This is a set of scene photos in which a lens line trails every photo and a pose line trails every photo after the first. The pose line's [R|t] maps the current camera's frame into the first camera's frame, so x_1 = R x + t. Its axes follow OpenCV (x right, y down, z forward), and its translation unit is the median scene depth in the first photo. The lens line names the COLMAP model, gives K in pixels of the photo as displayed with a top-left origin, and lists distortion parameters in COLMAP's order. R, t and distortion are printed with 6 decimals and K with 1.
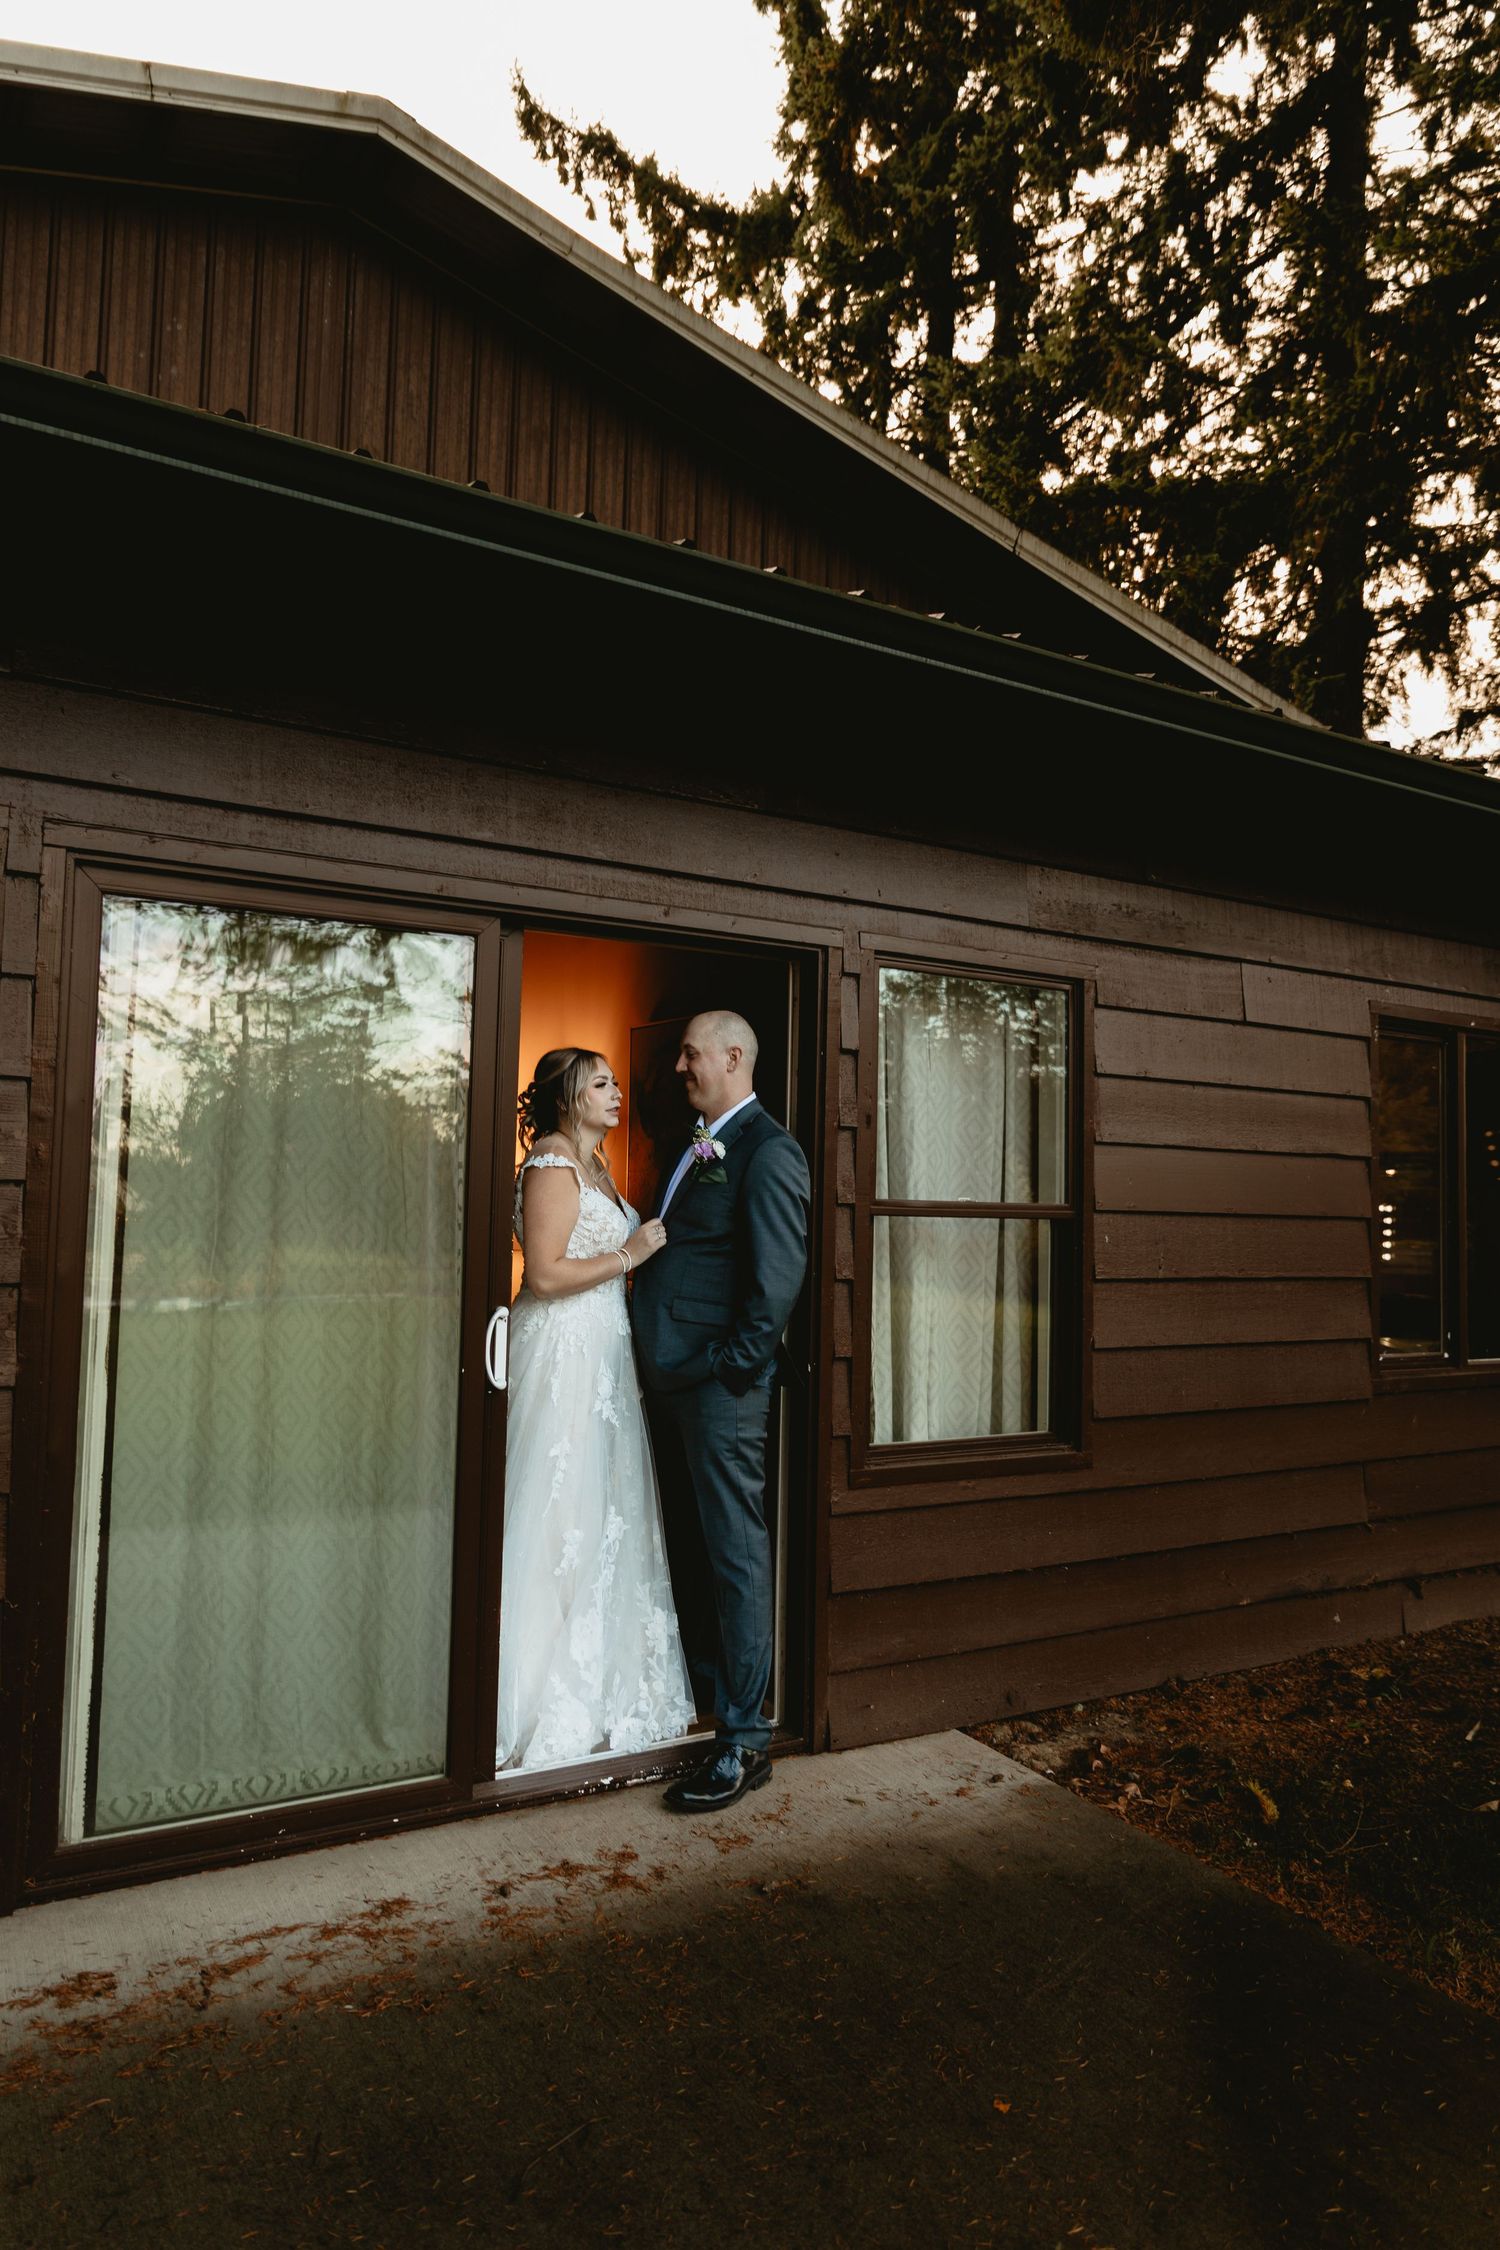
lens RADIAL K [[1499.8, 0, 753.0], [0, 1499.8, 1098.8], [0, 0, 1]] dist [-0.006017, 0.001163]
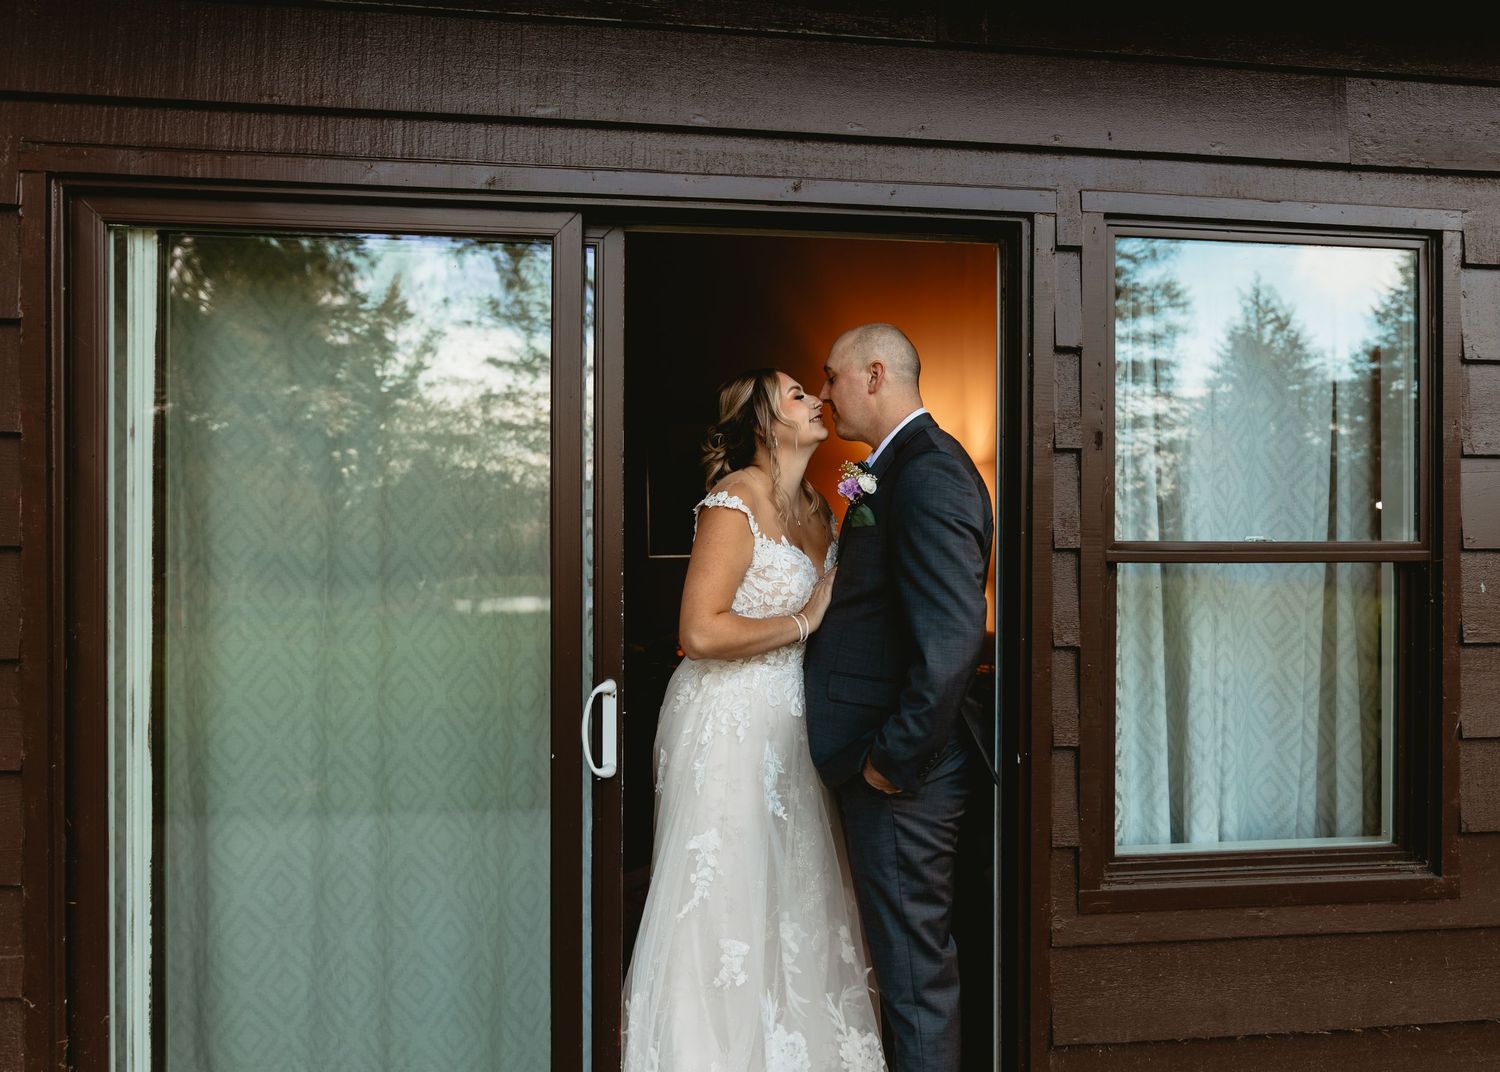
lens RADIAL K [[1024.7, 0, 749.6], [0, 1024.7, 542.9], [0, 0, 1]] dist [-0.012190, -0.003057]
pose [[0.909747, -0.019443, -0.414707, 0.132859], [0.048002, 0.997130, 0.058554, 0.028855], [0.412379, -0.073176, 0.908069, 0.462404]]
